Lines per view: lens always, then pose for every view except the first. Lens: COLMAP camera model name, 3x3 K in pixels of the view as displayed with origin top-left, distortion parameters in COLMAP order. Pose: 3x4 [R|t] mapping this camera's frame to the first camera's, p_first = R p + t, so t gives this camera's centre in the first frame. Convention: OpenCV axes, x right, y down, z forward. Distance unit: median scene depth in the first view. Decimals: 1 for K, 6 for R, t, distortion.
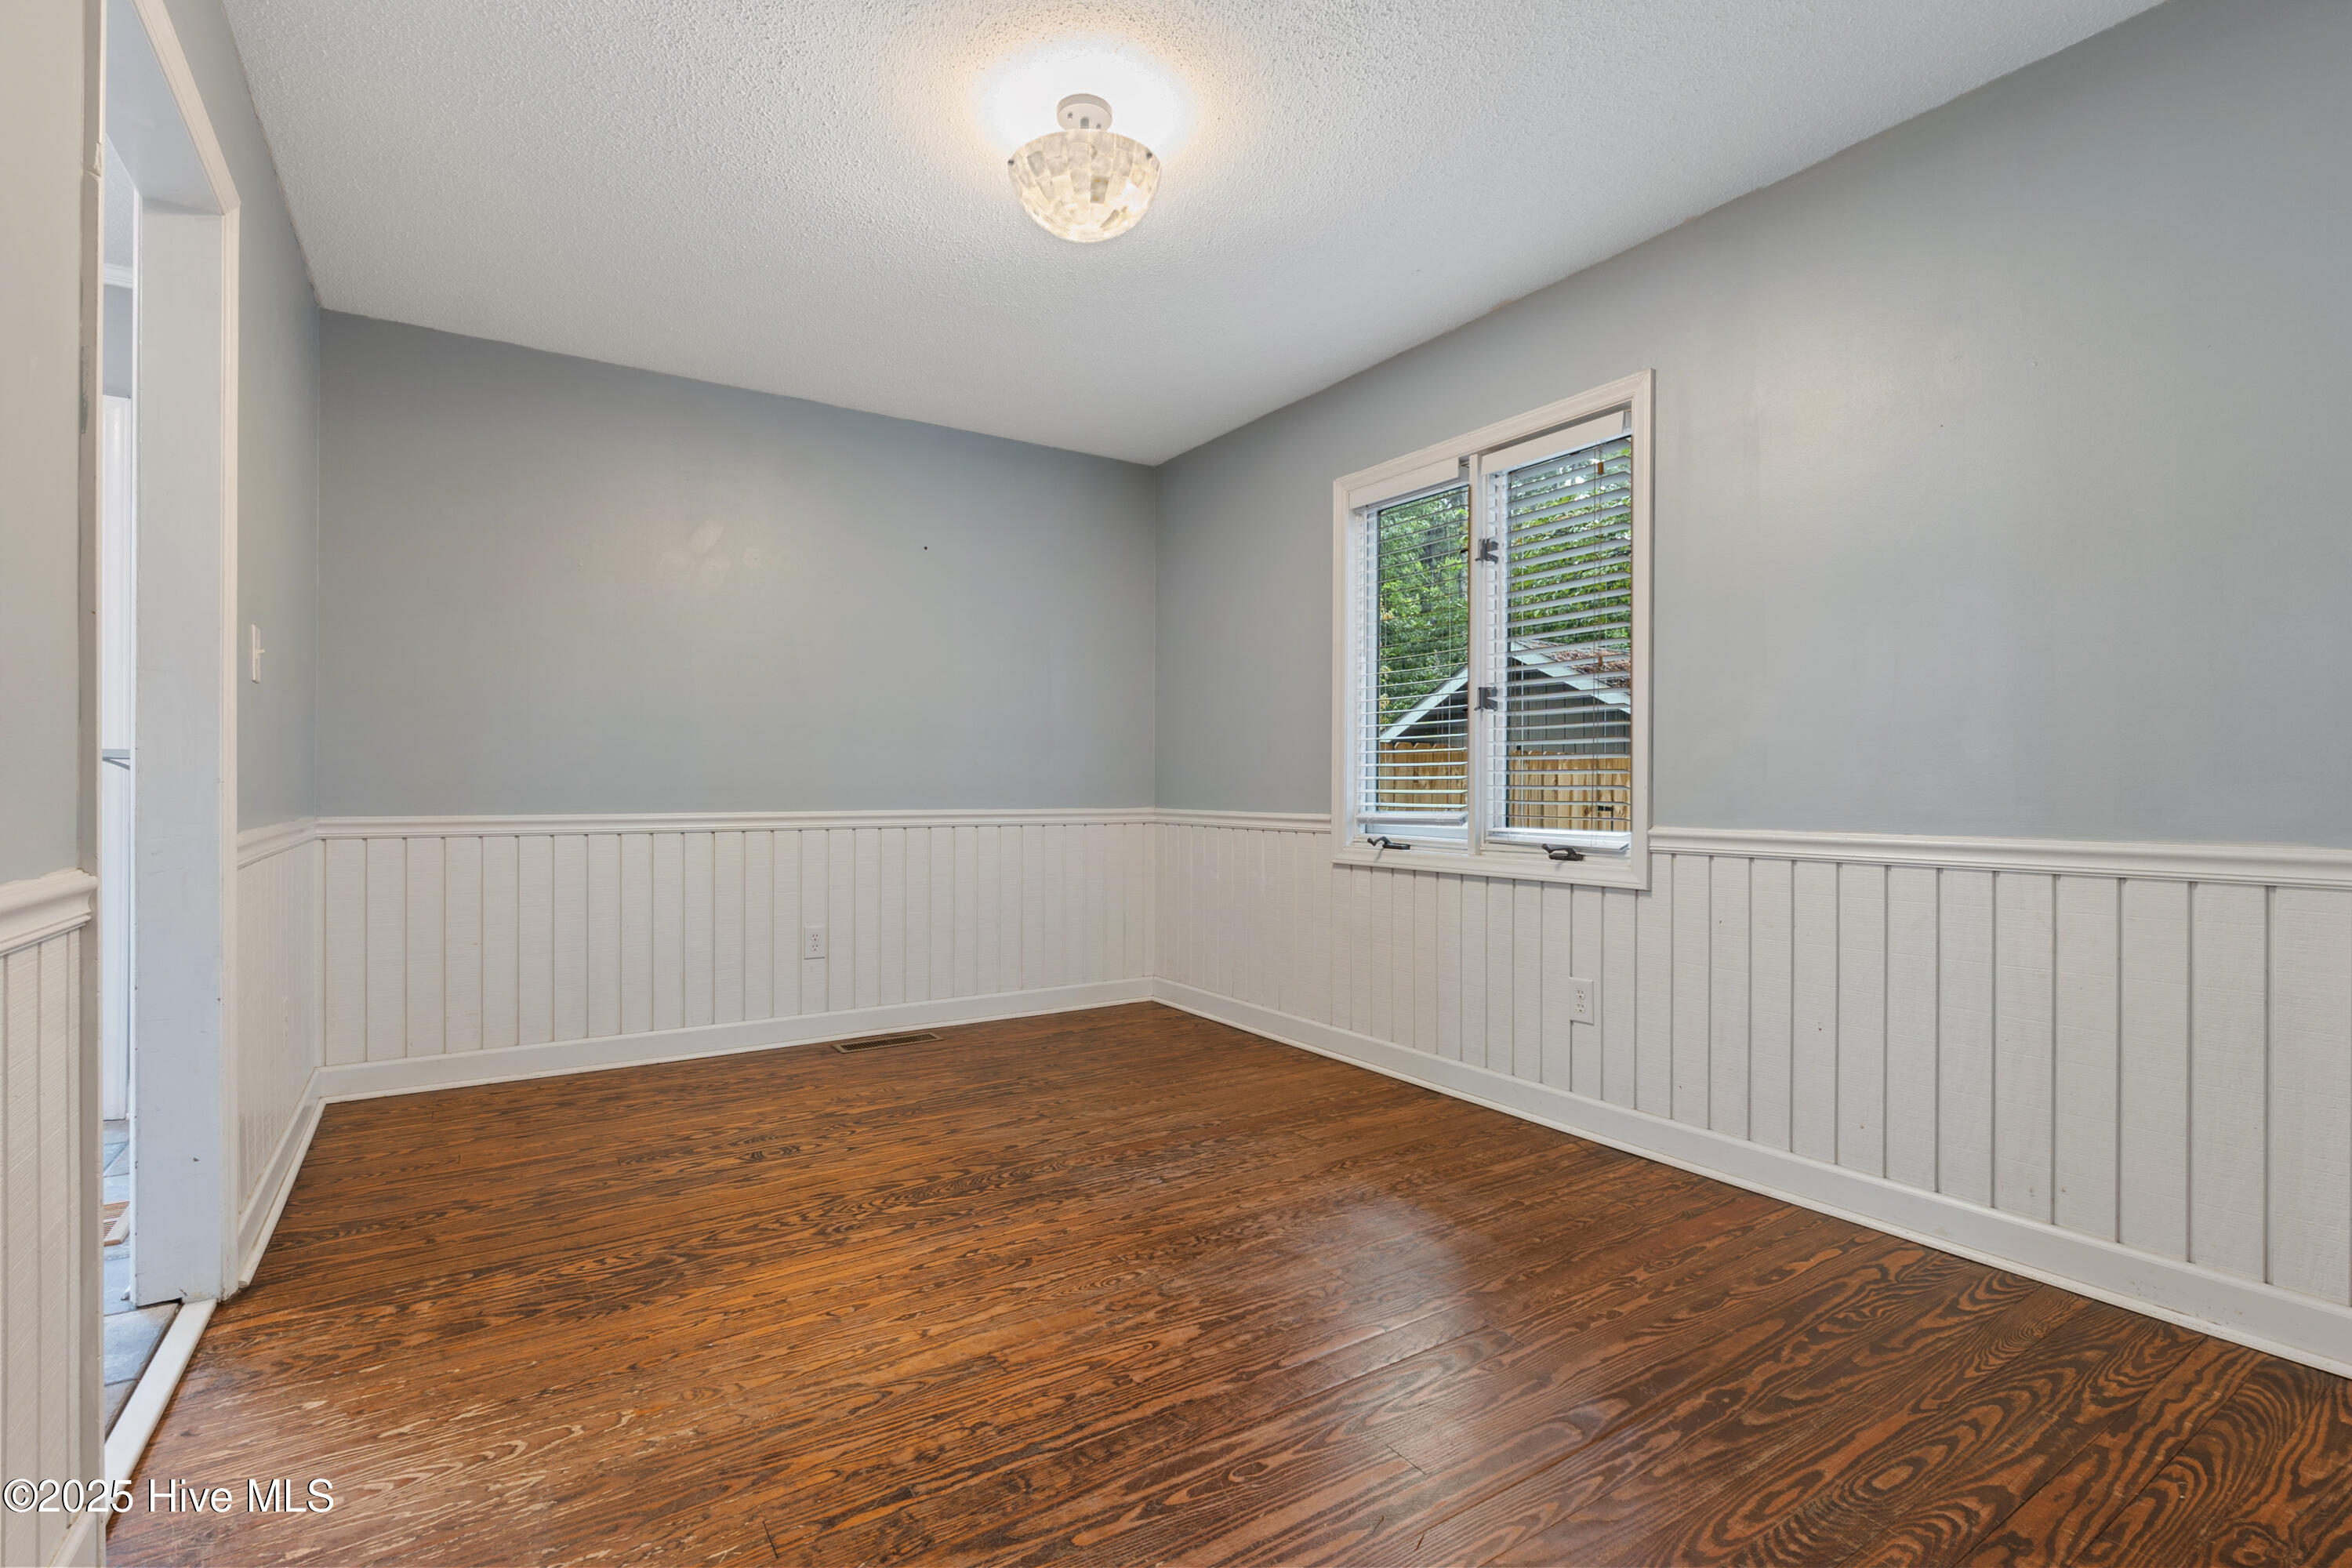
lens RADIAL K [[1080.8, 0, 1175.8], [0, 1080.8, 788.9], [0, 0, 1]] dist [-0.001930, 0.000086]
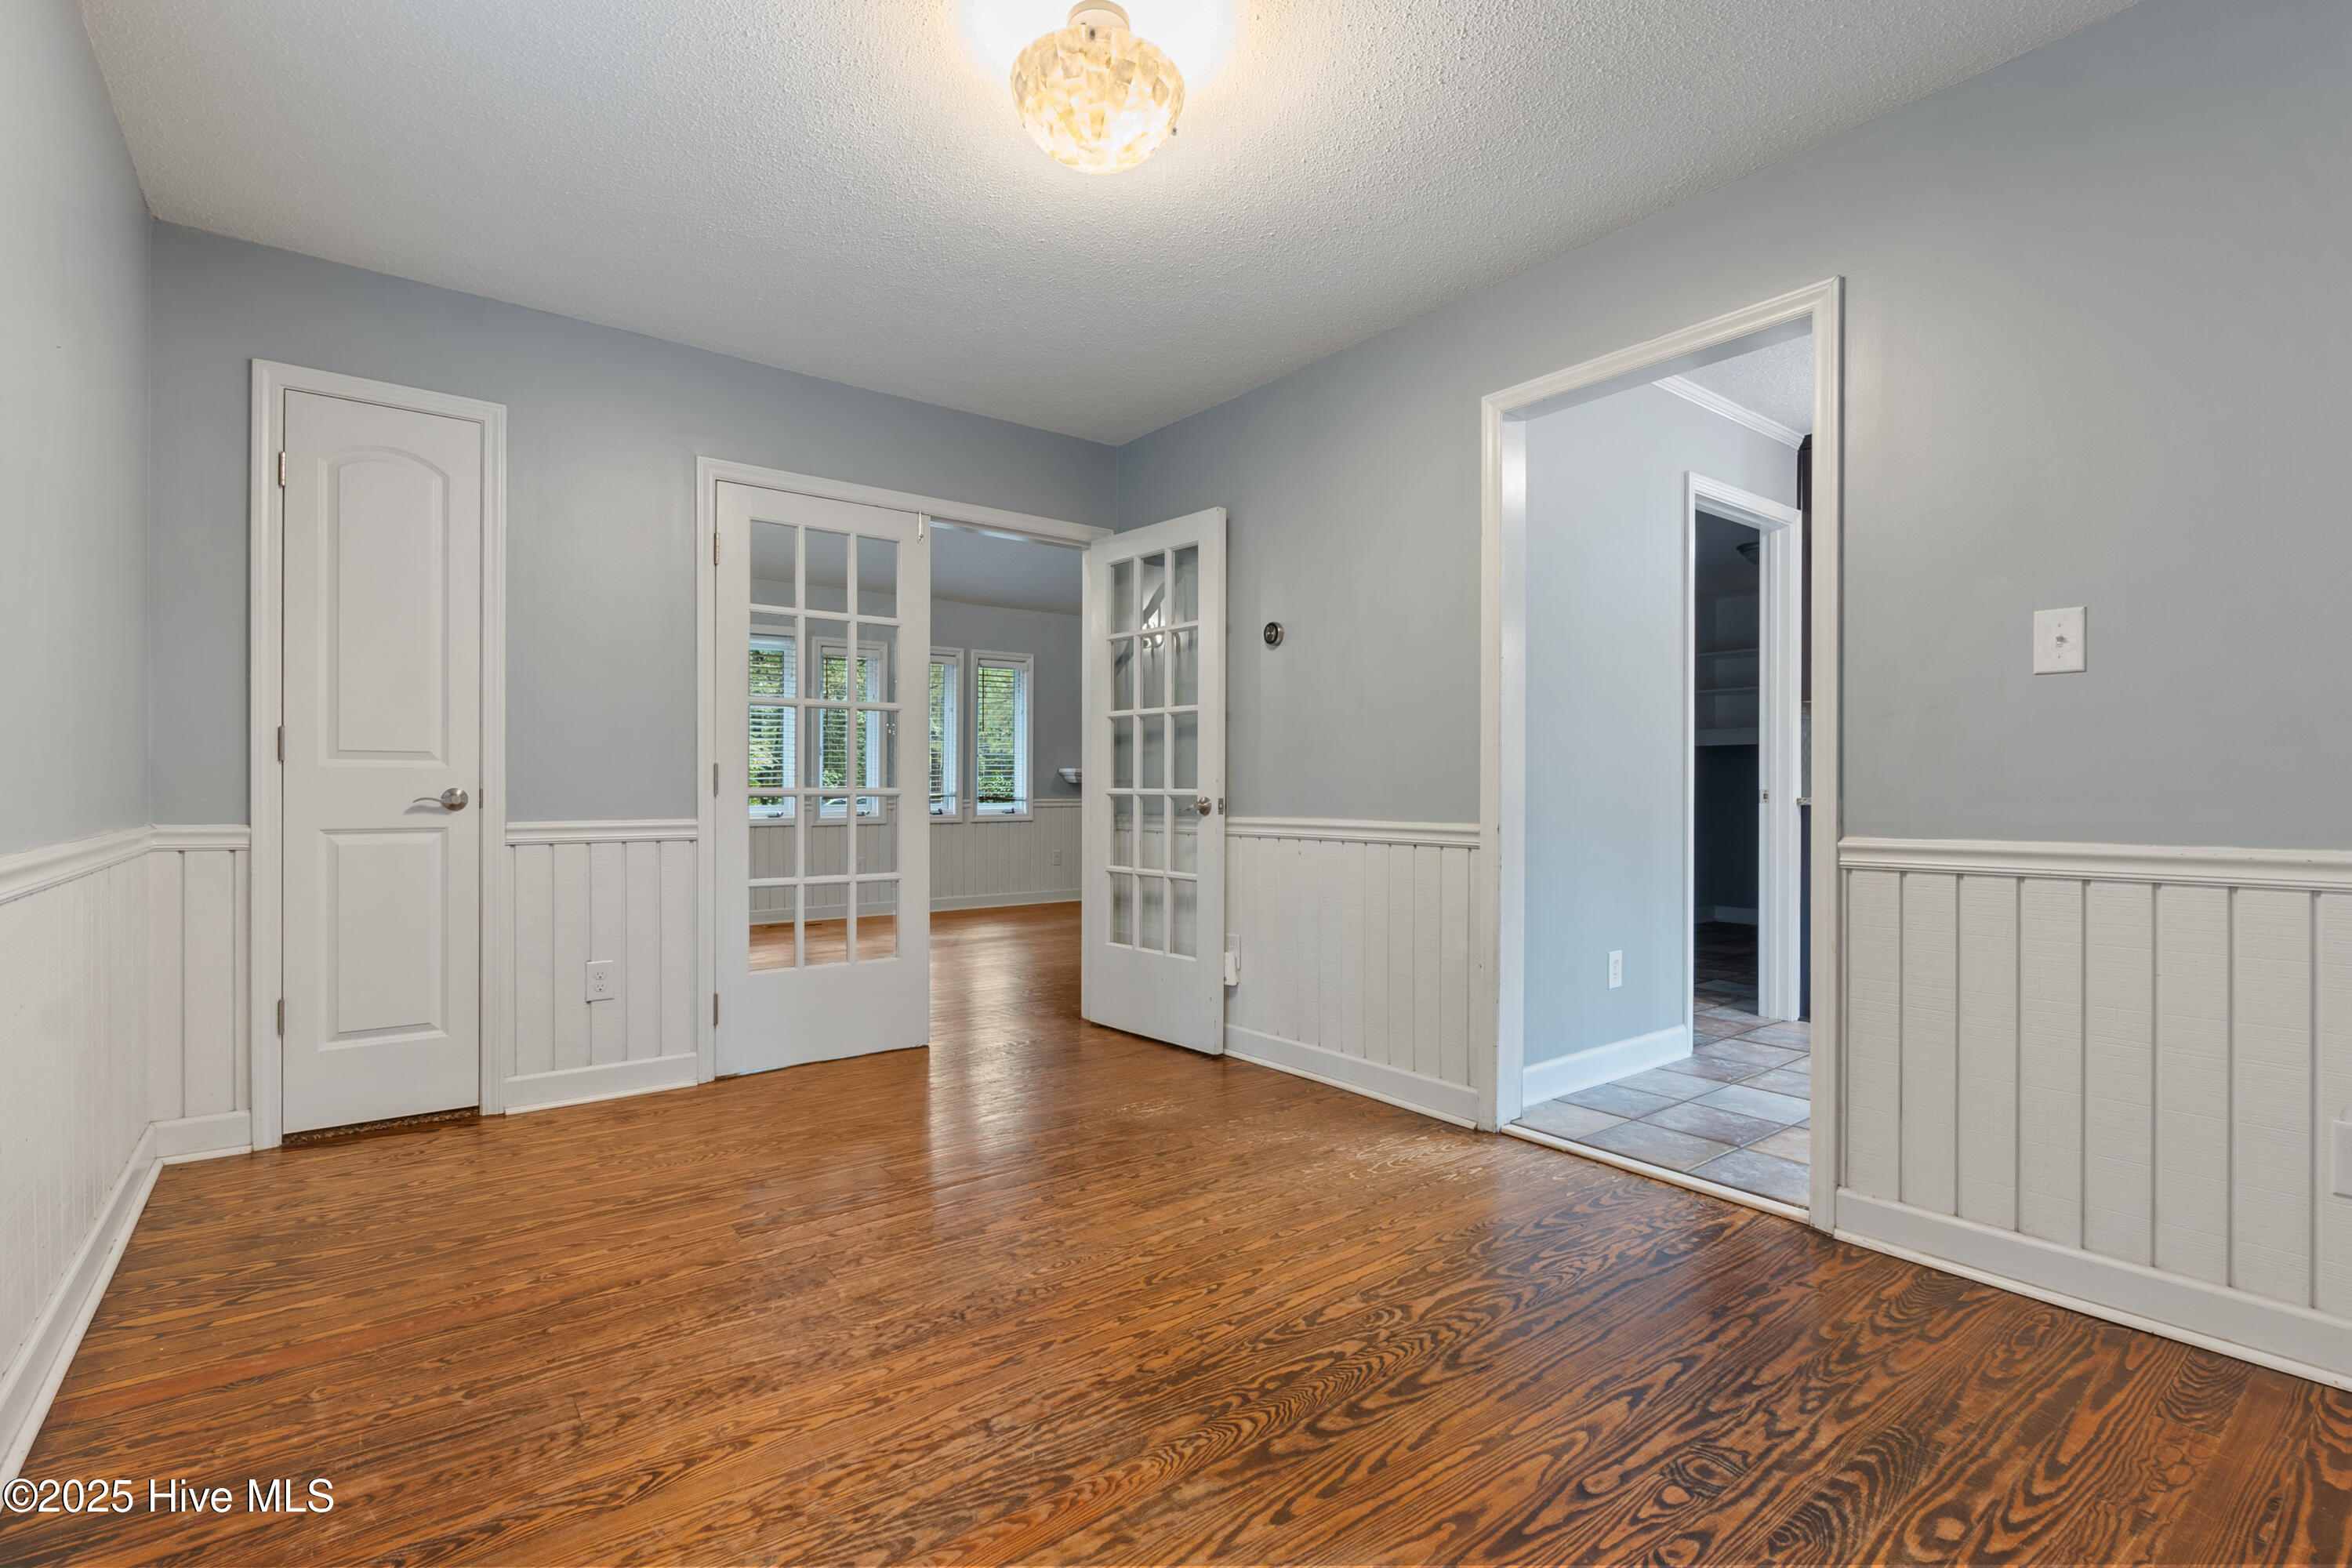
lens RADIAL K [[1080.8, 0, 1173.0], [0, 1080.8, 785.0], [0, 0, 1]] dist [-0.001930, 0.000086]
pose [[-0.997101, -0.004712, -0.075944, -0.074795], [-0.004686, 0.999989, -0.000525, -0.005119], [0.075946, -0.000167, -0.997112, 1.769474]]
